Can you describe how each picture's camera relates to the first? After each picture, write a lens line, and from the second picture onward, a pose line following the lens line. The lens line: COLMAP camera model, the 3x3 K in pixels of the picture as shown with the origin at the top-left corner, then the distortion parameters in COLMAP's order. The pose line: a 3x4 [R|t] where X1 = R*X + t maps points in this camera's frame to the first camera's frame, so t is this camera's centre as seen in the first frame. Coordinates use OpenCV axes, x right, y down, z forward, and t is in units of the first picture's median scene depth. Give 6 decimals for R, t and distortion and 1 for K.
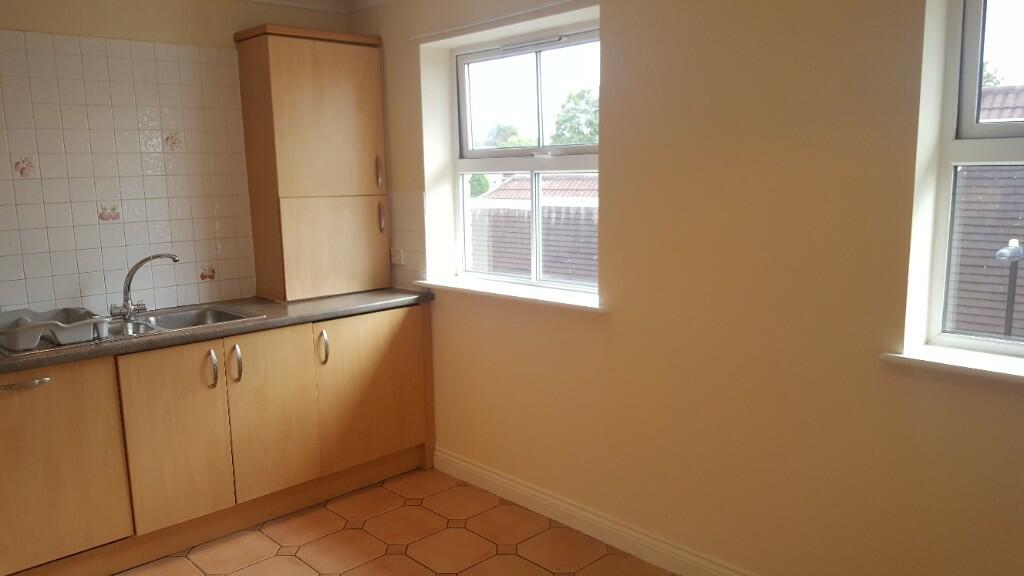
lens RADIAL K [[725.0, 0, 512.0], [0, 725.0, 288.0], [0, 0, 1]] dist [0.005801, -0.073902]
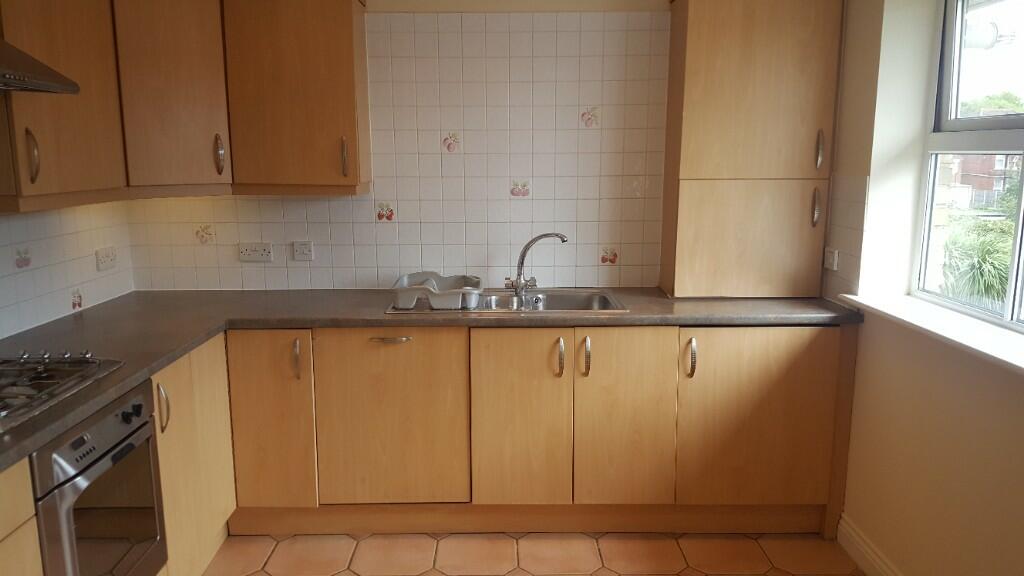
lens RADIAL K [[739.0, 0, 512.0], [0, 739.0, 288.0], [0, 0, 1]] dist [0.150546, -0.243933]
pose [[0.726021, 0.133985, -0.674493, 0.168273], [-0.115601, 0.990657, 0.072358, -0.038049], [0.677886, 0.025439, 0.734727, 0.208924]]
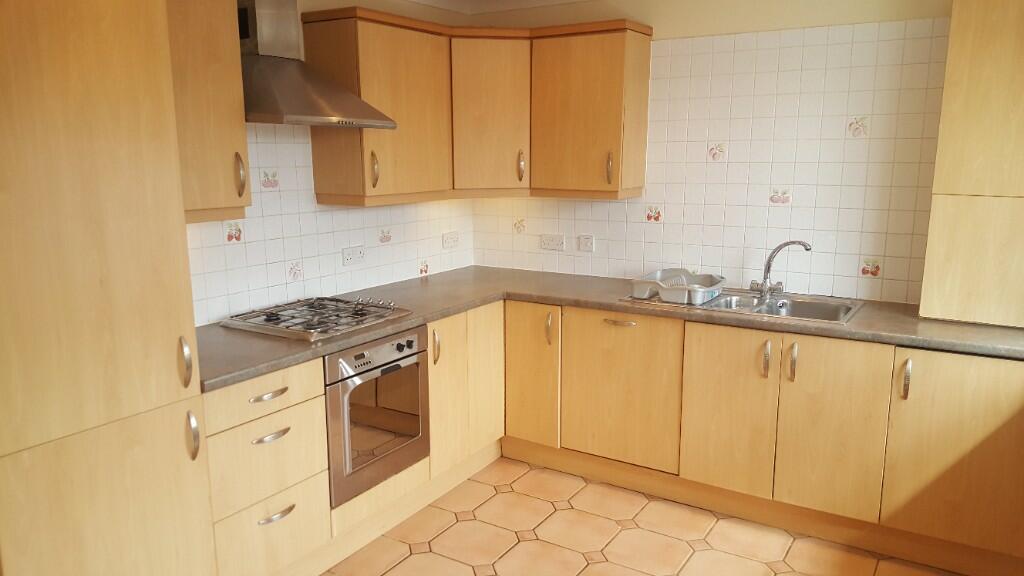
lens RADIAL K [[725.0, 0, 512.0], [0, 725.0, 288.0], [0, 0, 1]] dist [0.005801, -0.073902]
pose [[0.231733, 0.192269, -0.953589, 0.396769], [-0.147179, 0.975918, 0.161005, -0.084688], [0.961581, 0.103038, 0.254450, 0.350676]]
